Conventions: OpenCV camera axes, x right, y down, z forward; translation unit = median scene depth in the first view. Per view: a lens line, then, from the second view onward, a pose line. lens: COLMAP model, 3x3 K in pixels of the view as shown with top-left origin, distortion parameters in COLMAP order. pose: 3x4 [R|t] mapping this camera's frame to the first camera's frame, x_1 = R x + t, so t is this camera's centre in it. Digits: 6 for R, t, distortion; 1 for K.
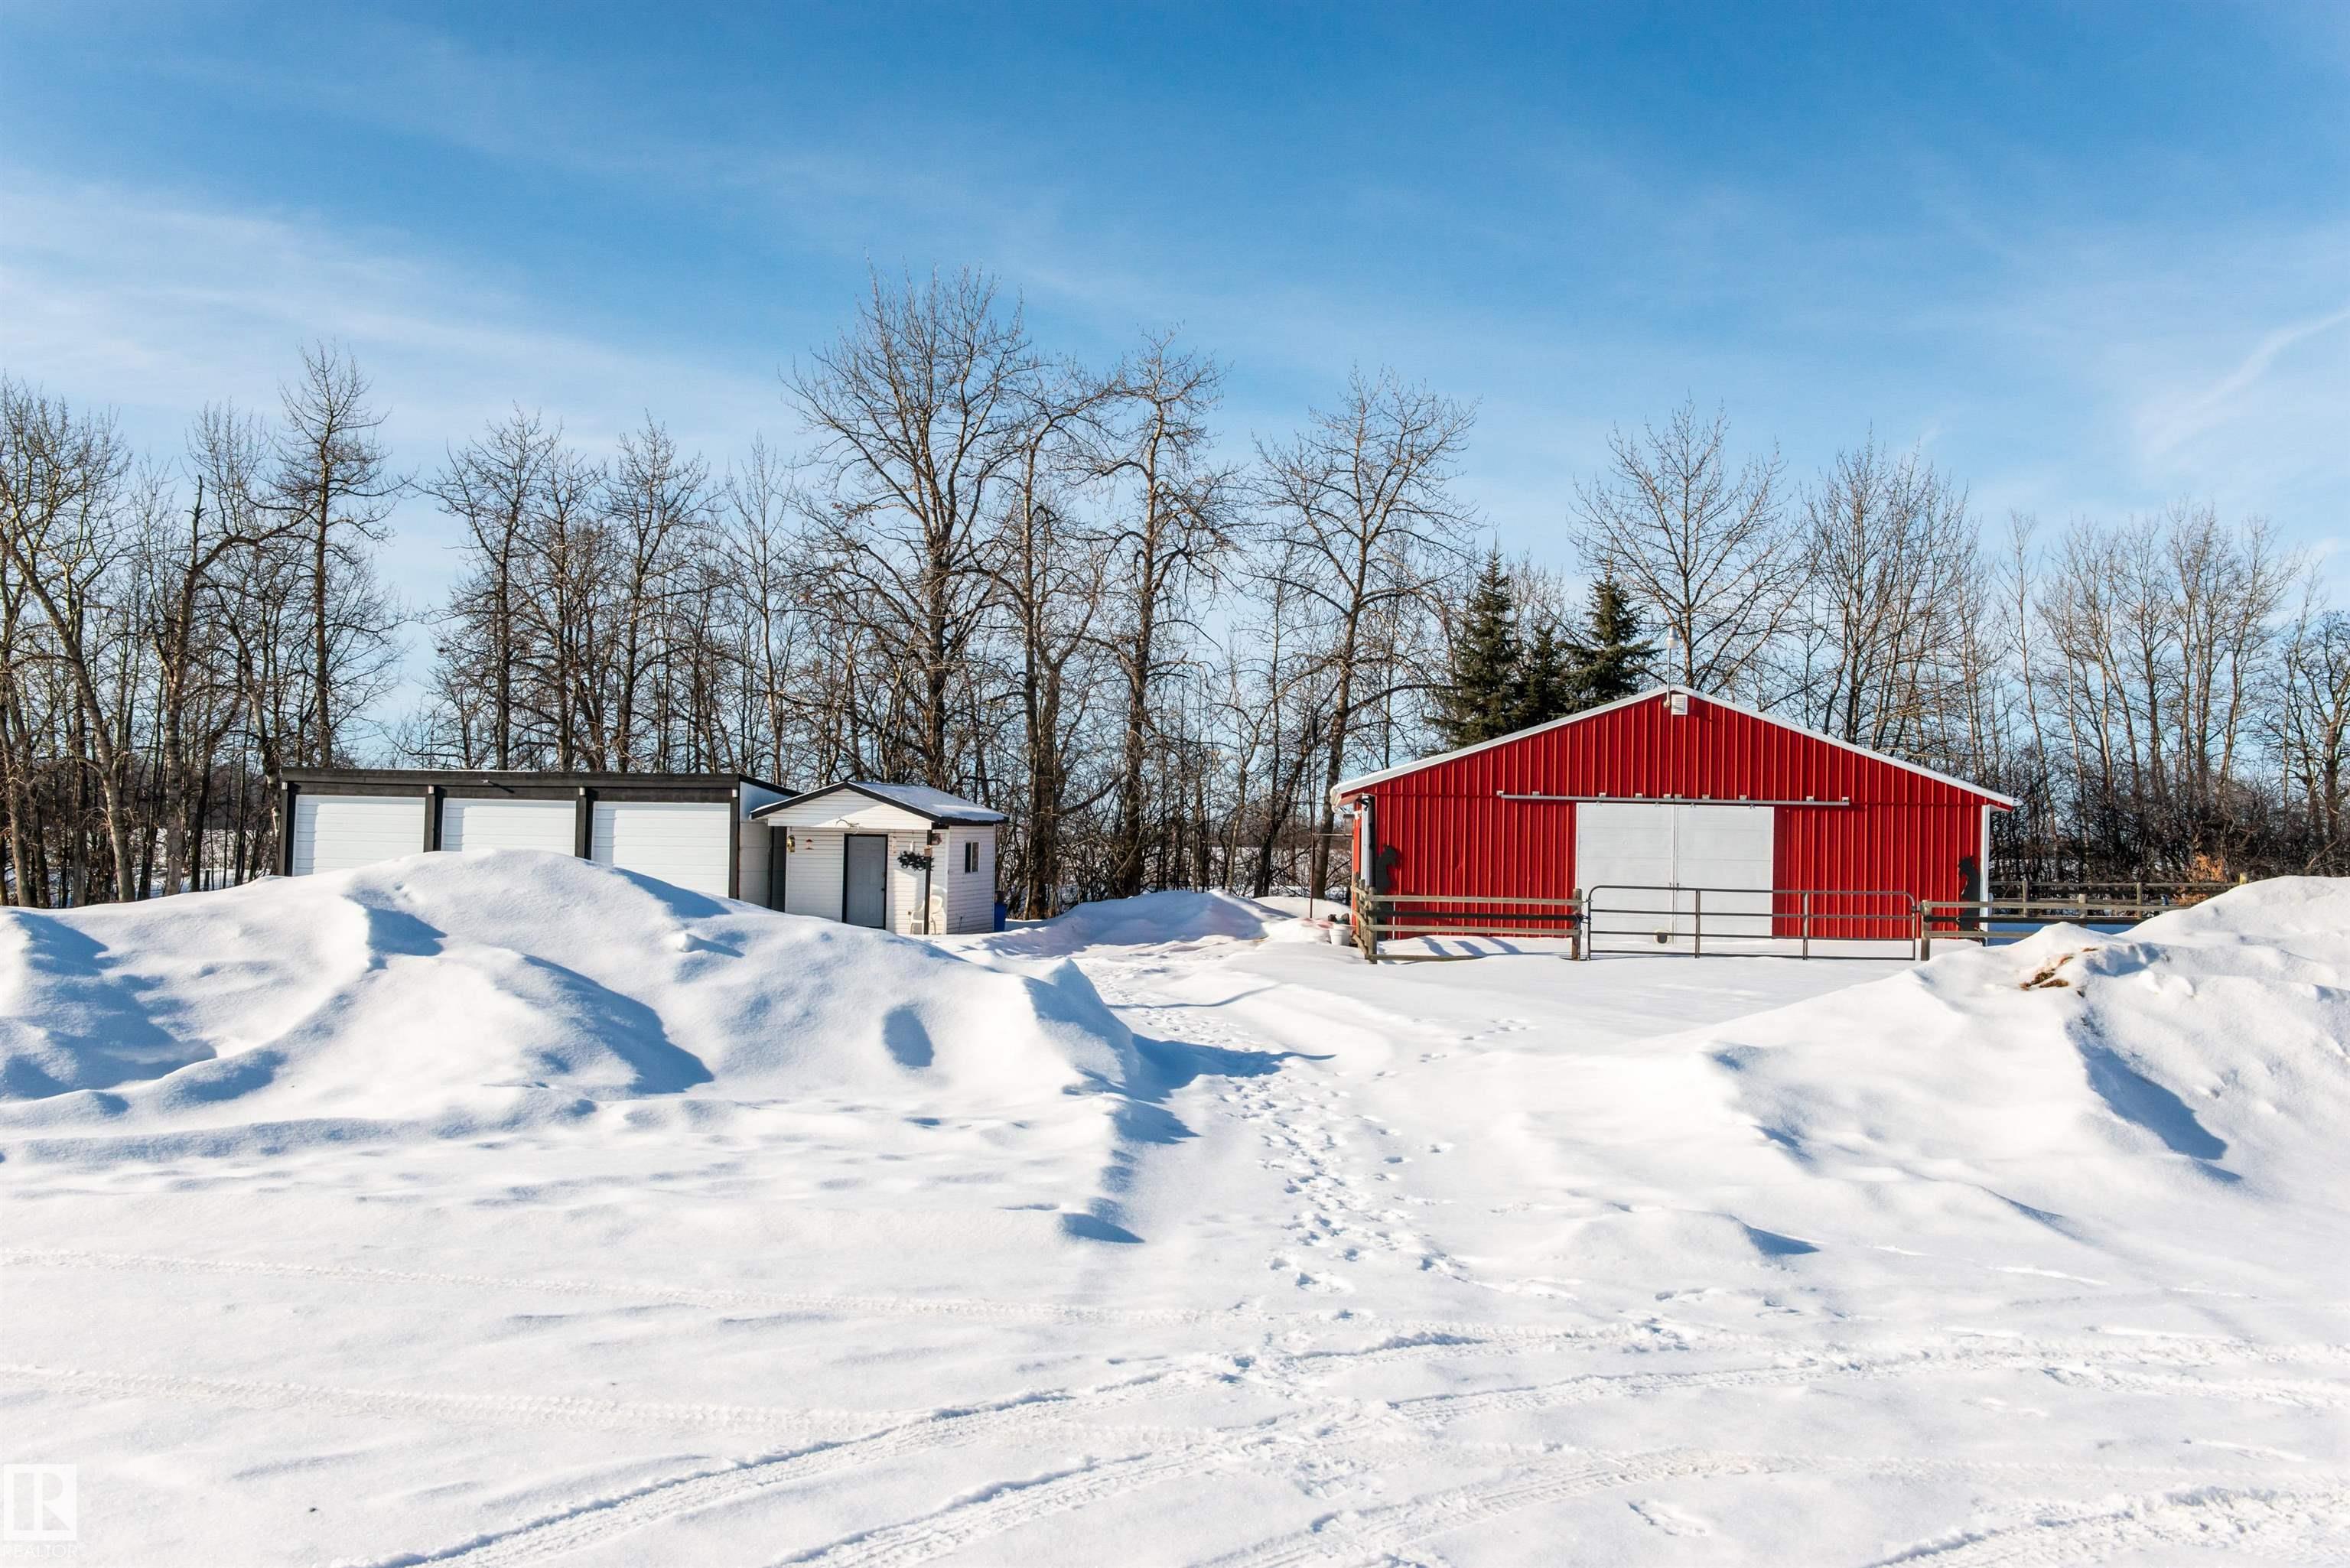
lens RADIAL K [[2216.1, 0, 1182.7], [0, 2216.1, 780.2], [0, 0, 1]] dist [0.040065, 0.000000]
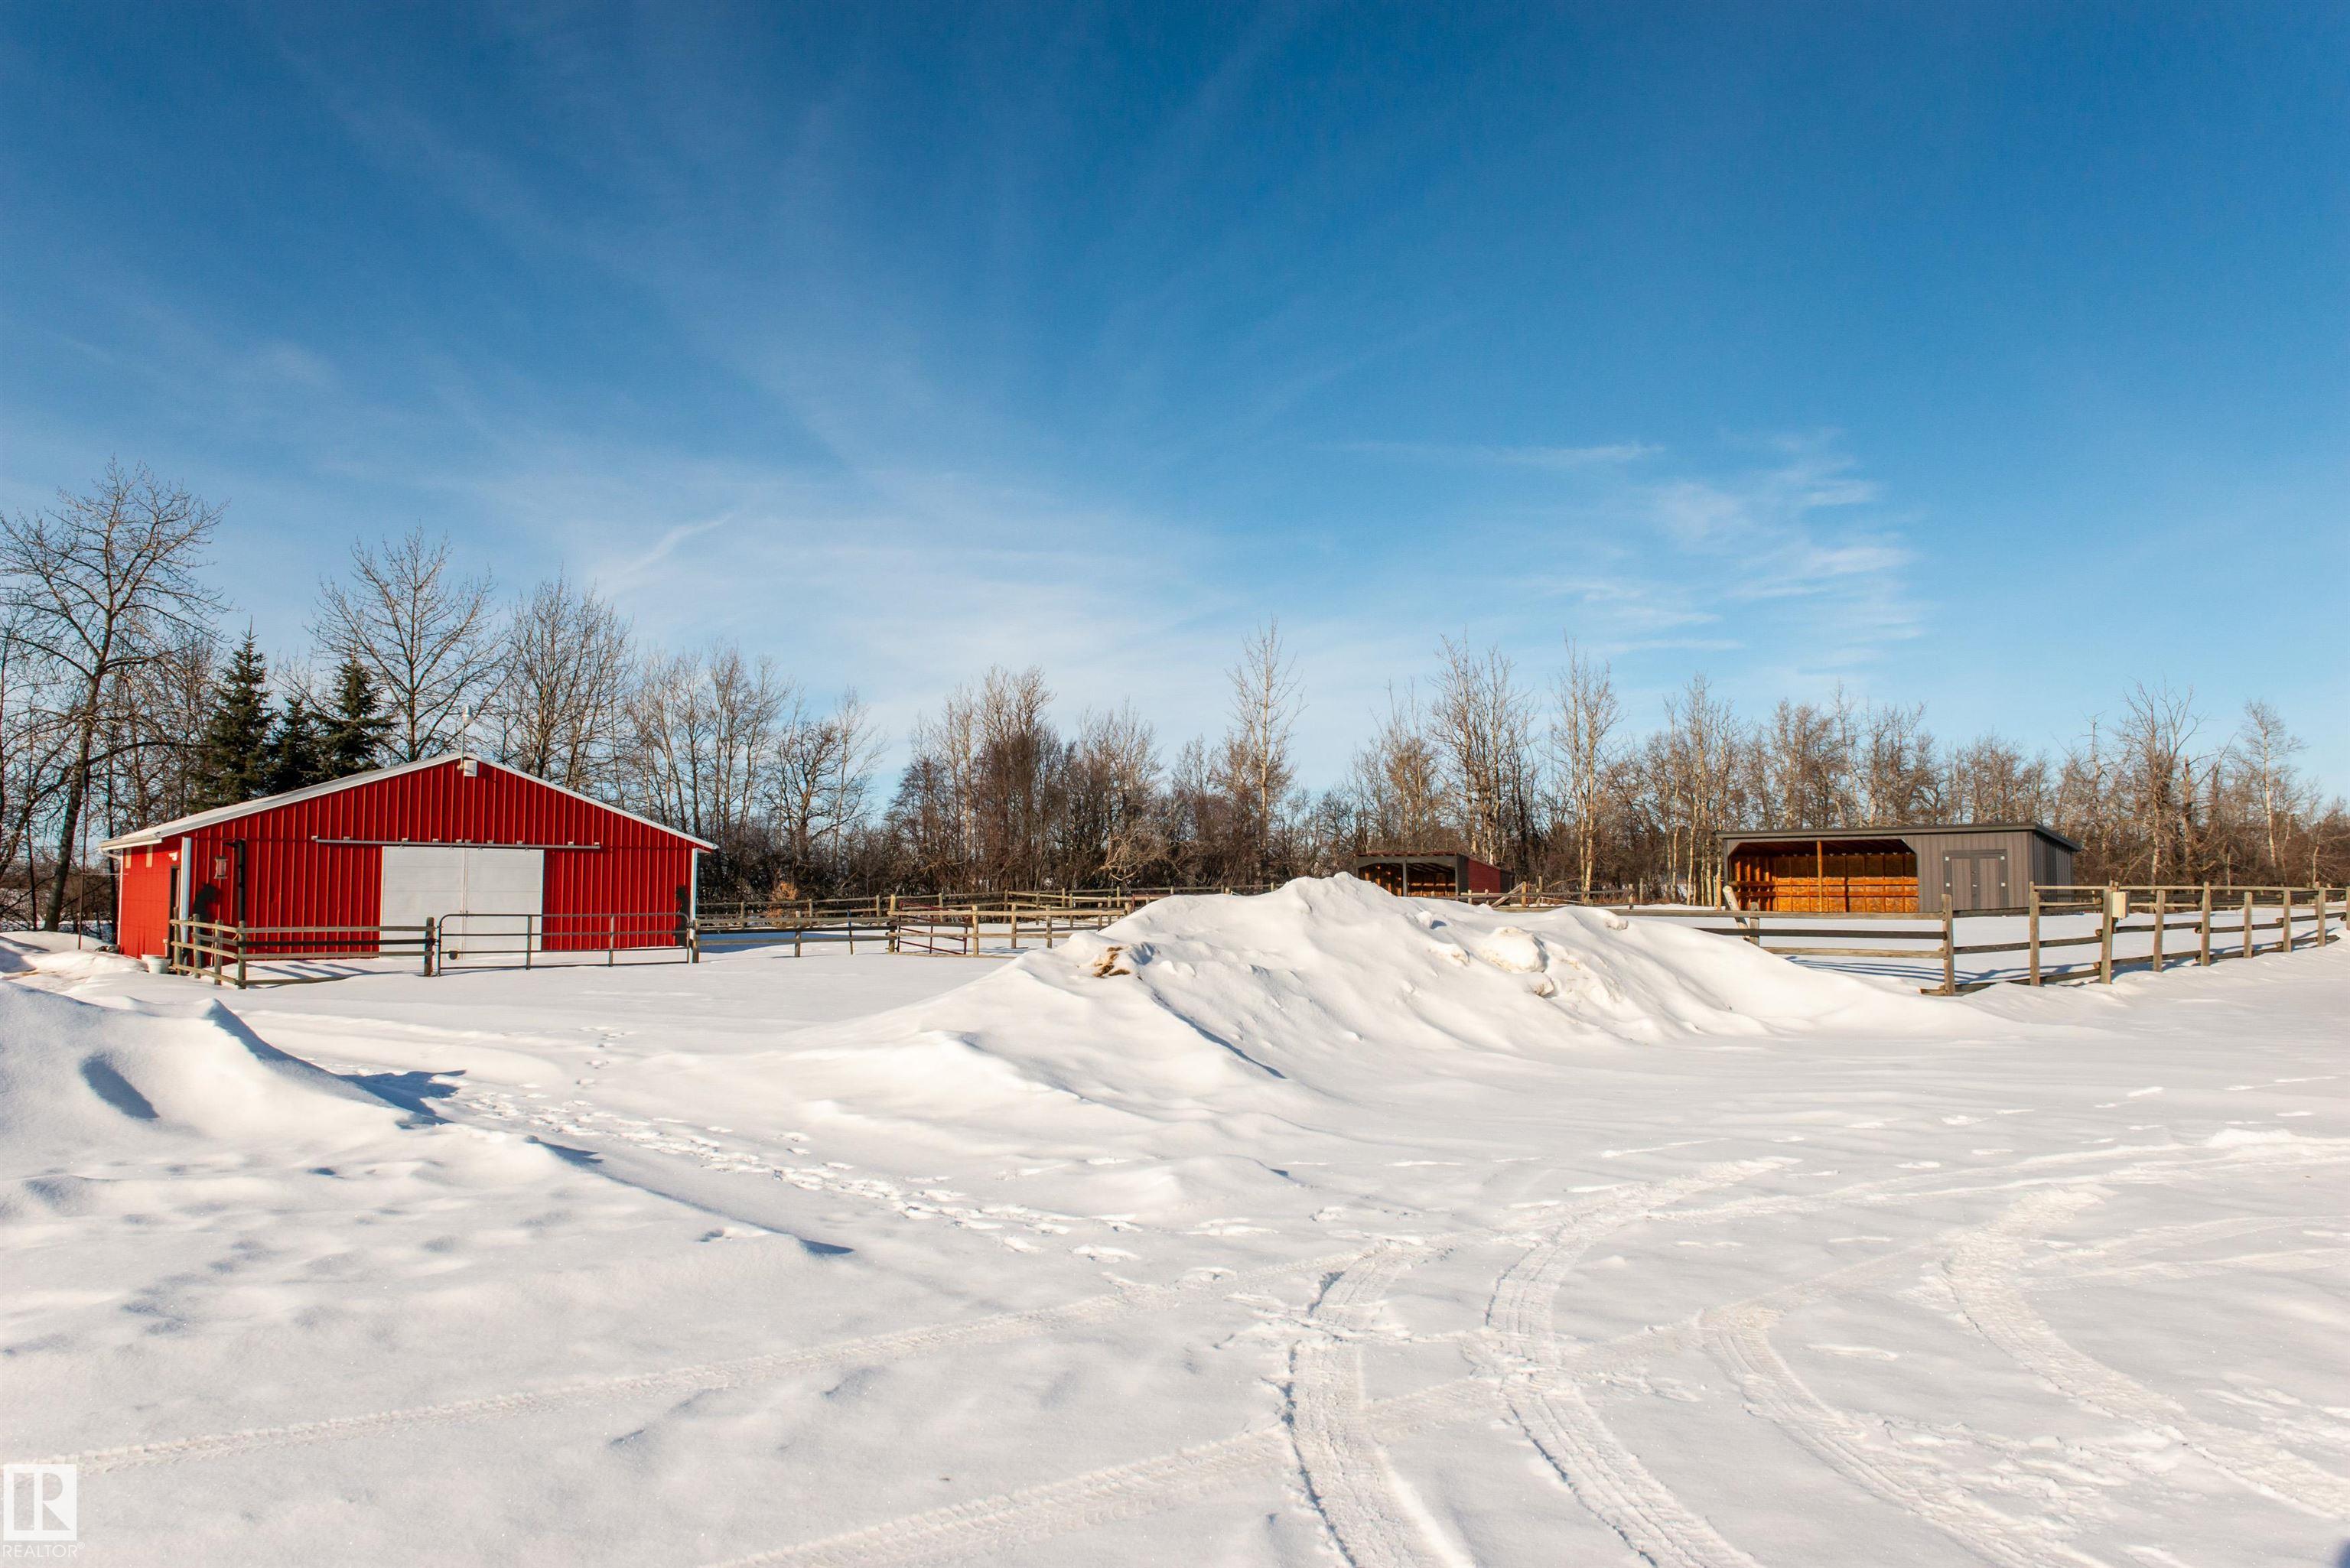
lens RADIAL K [[1602.8, 0, 1192.3], [0, 1602.8, 781.8], [0, 0, 1]] dist [-0.044909, 0.000346]
pose [[0.722710, 0.028293, 0.690573, -0.069974], [-0.007427, 0.999422, -0.033173, 0.000225], [-0.691112, 0.018845, 0.722502, 0.048089]]
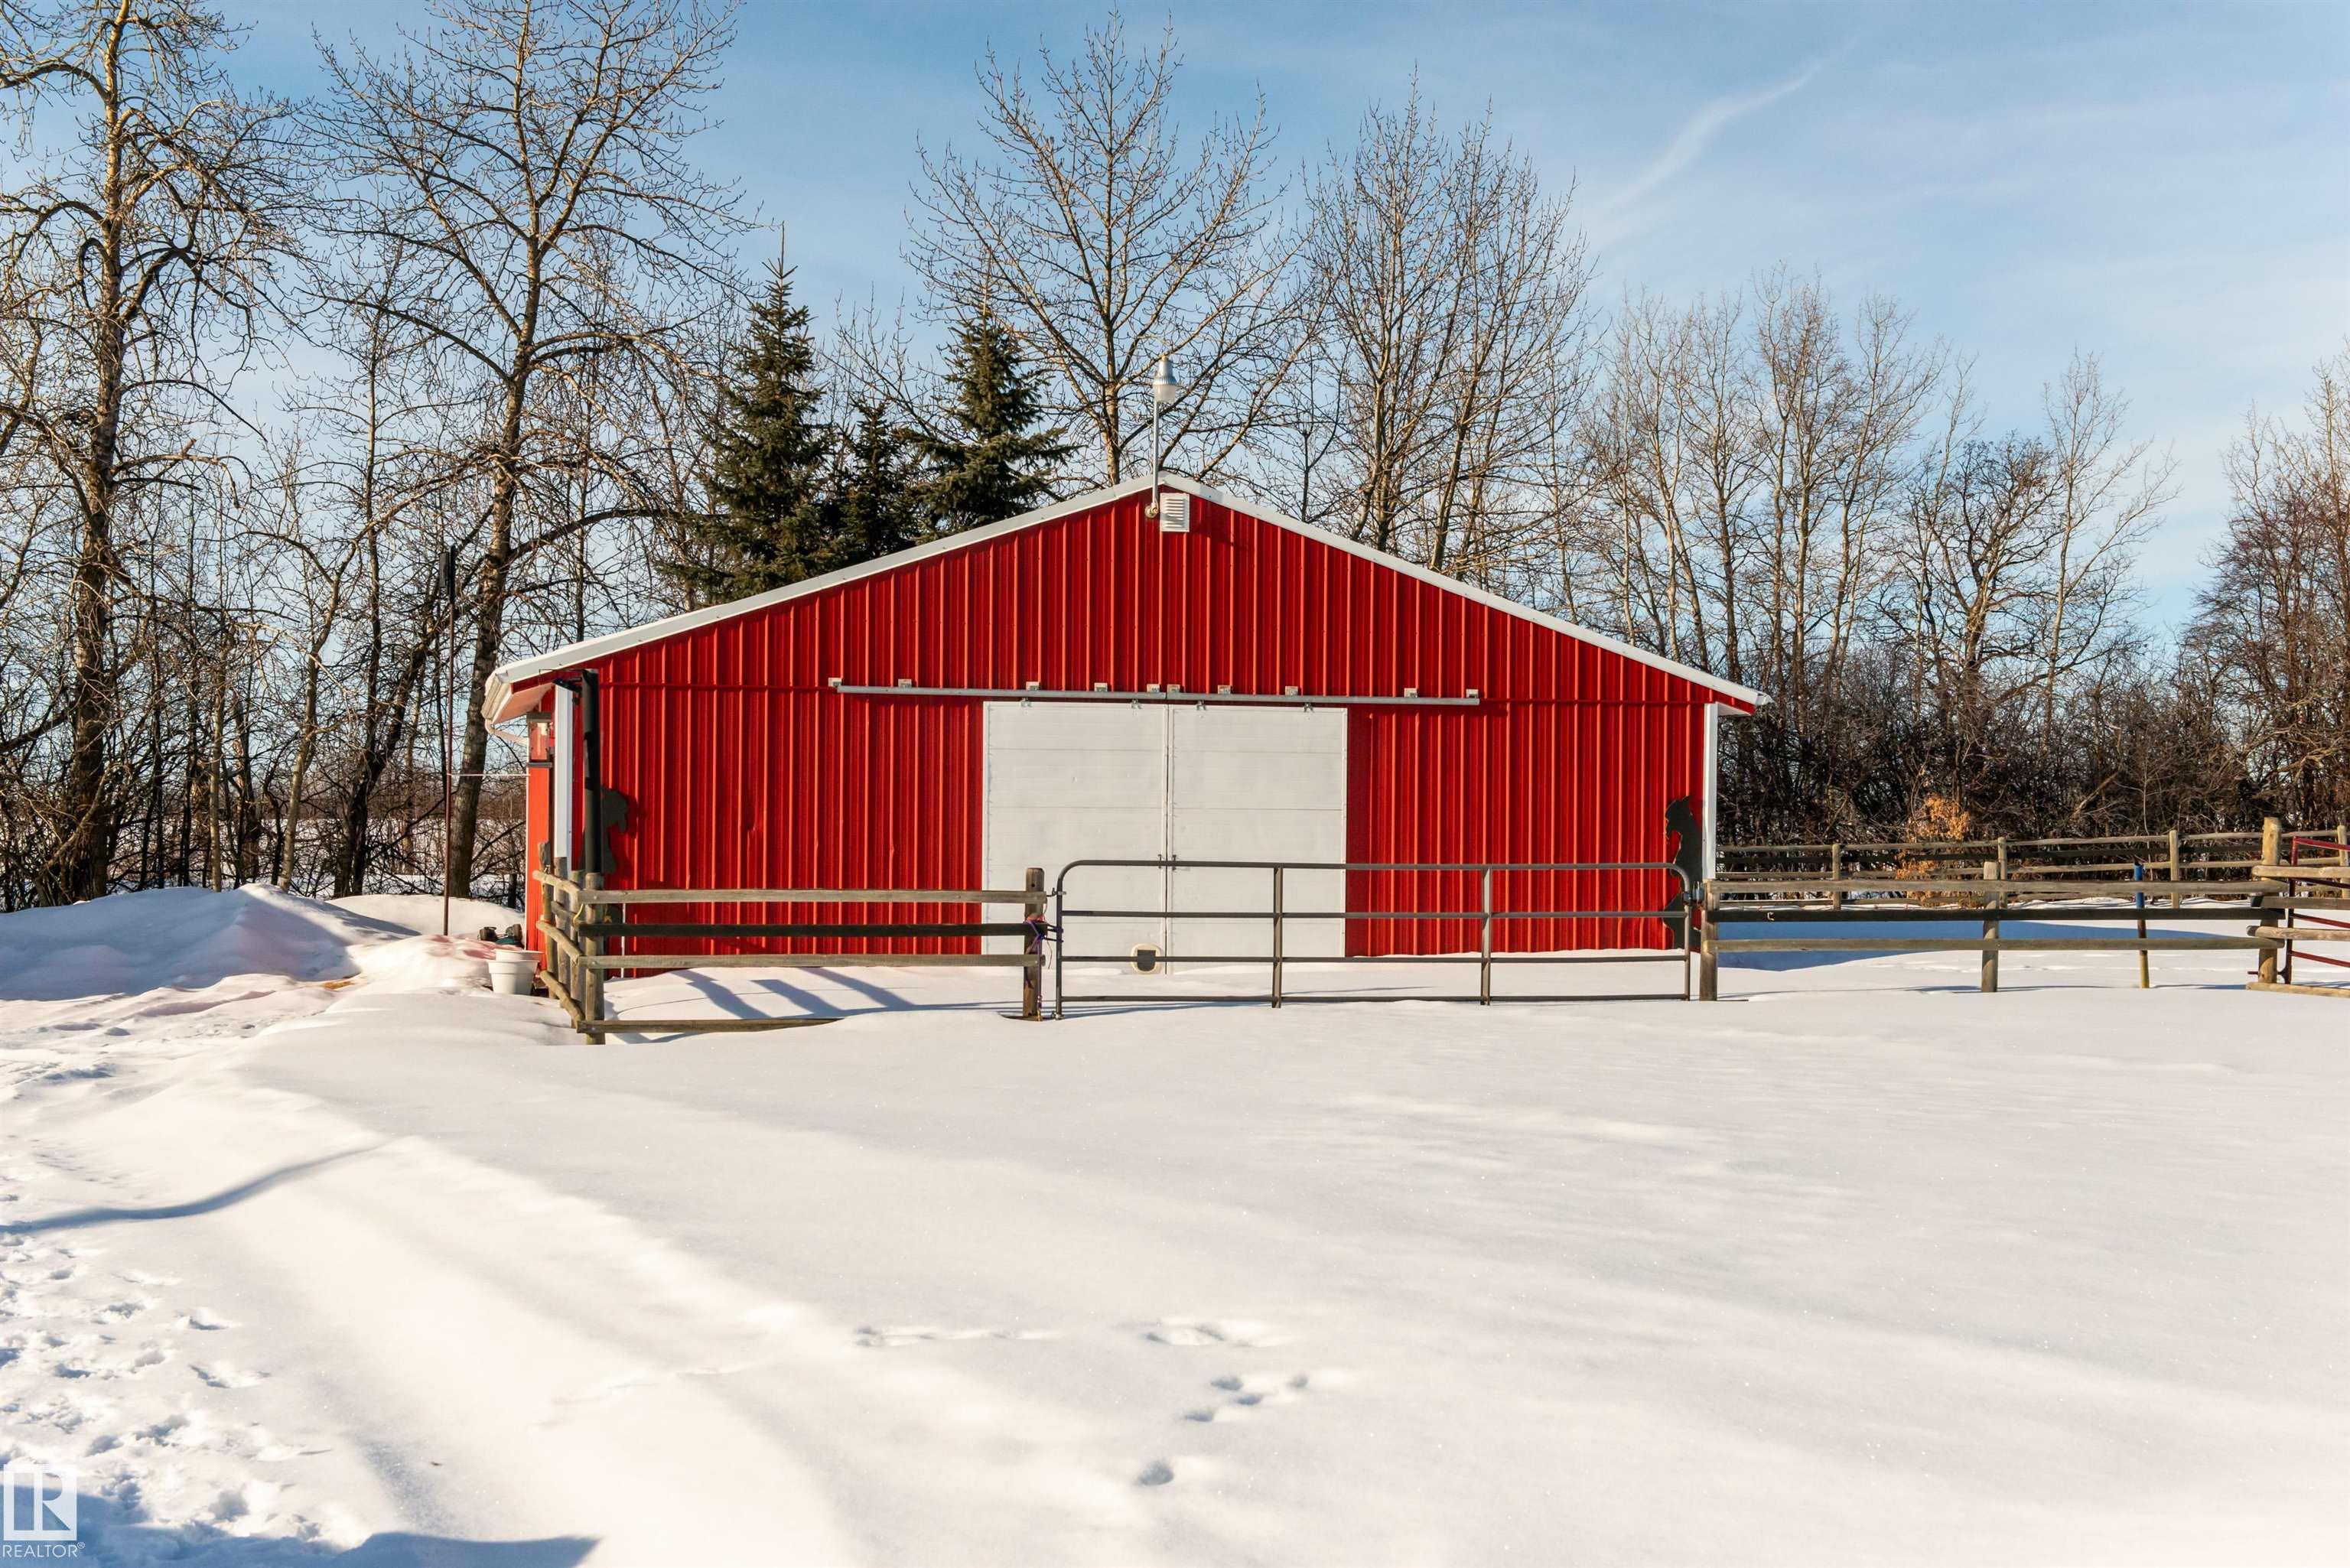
lens RADIAL K [[3173.3, 0, 1173.0], [0, 3173.3, 788.3], [0, 0, 1]] dist [0.172775, 0.000000]
pose [[0.959823, -0.009501, 0.280446, 0.009422], [0.003310, 0.999740, 0.022541, 0.009587], [-0.280587, -0.020707, 0.959605, 0.196418]]
